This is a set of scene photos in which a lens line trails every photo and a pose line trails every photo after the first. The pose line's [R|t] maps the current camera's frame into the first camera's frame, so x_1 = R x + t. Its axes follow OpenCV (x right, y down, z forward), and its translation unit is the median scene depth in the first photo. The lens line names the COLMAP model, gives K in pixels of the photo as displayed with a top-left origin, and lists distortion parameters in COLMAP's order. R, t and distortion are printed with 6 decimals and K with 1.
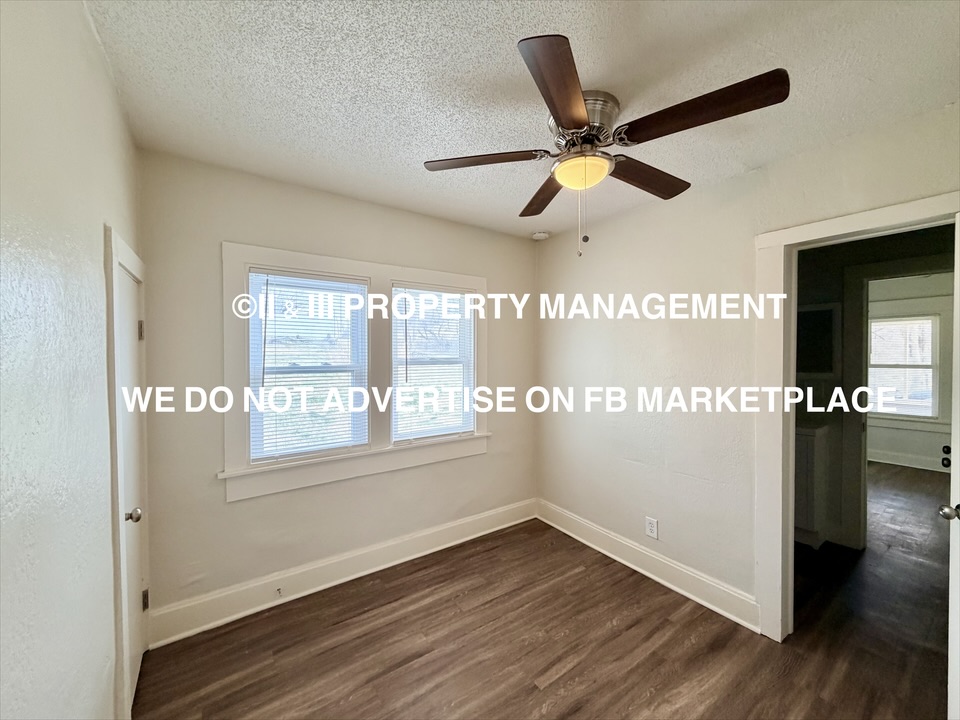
lens RADIAL K [[384.0, 0, 474.2], [0, 384.0, 357.5], [0, 0, 1]] dist [-0.001905, 0.000863]
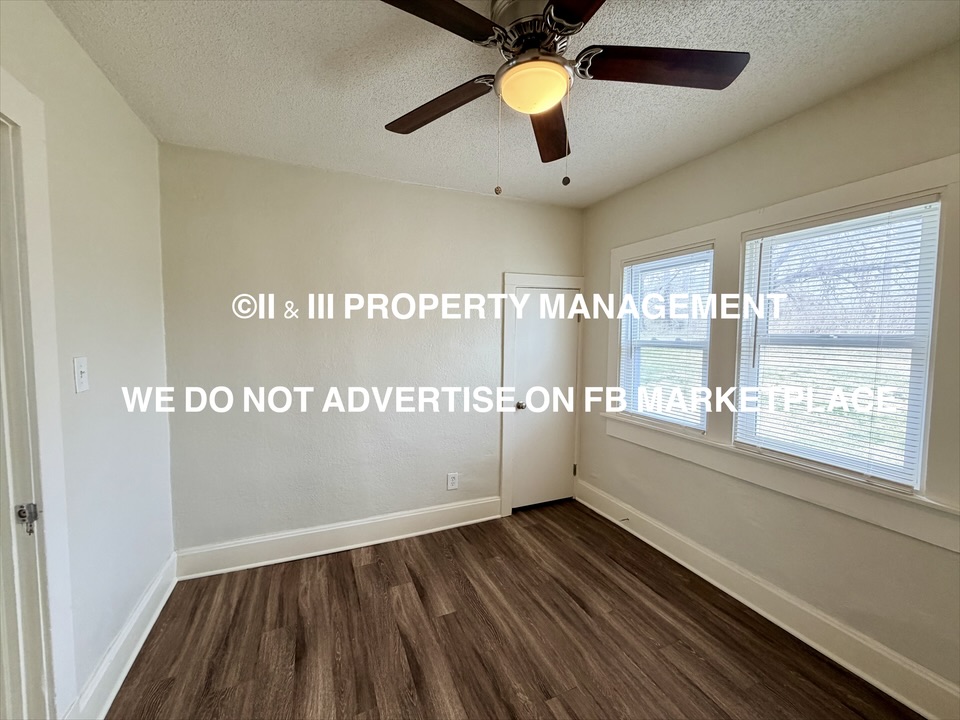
lens RADIAL K [[384.0, 0, 471.7], [0, 384.0, 354.0], [0, 0, 1]] dist [-0.001905, 0.000863]
pose [[-0.215096, 0.051577, -0.975230, 0.868380], [-0.017172, 0.998250, 0.056582, 0.008807], [0.976442, 0.028918, -0.213834, 0.833011]]
